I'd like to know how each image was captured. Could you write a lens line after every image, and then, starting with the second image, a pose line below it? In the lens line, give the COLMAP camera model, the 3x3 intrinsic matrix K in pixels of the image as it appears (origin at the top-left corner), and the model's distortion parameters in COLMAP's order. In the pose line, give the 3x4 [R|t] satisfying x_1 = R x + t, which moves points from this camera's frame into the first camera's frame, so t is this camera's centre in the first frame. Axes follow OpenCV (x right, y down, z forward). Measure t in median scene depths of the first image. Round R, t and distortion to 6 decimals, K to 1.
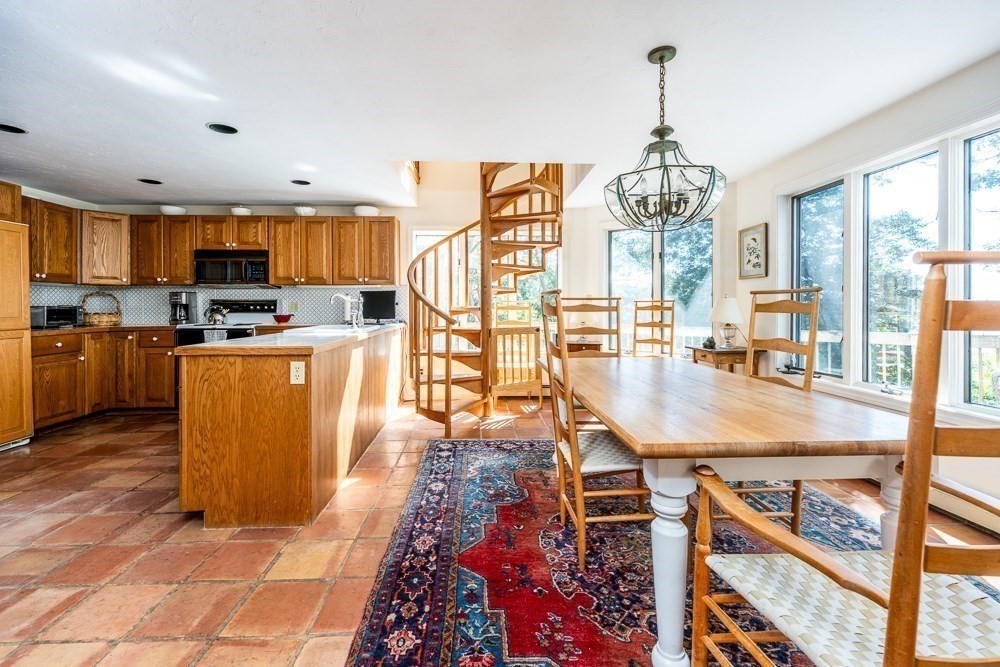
lens RADIAL K [[430.2, 0, 485.7], [0, 430.2, 307.8], [0, 0, 1]] dist [0.014201, -0.000010]
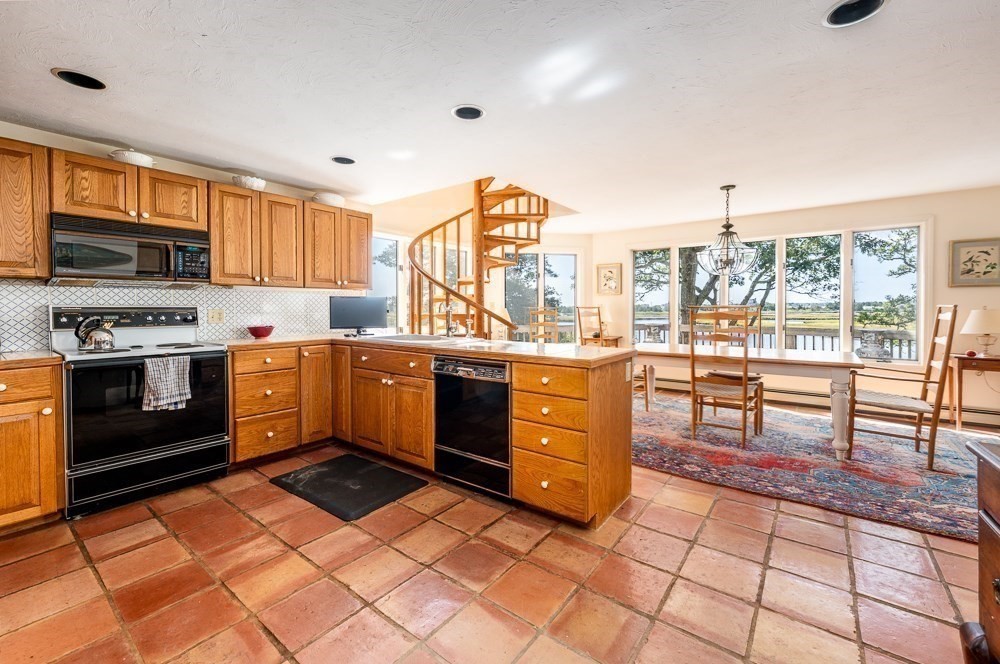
lens RADIAL K [[406.7, 0, 493.9], [0, 406.7, 311.8], [0, 0, 1]] dist [-0.001410, -0.000164]
pose [[0.632584, -0.008774, 0.774442, -0.713006], [0.006238, 0.999961, 0.006234, -0.011209], [-0.774467, 0.000888, 0.632614, 0.262663]]
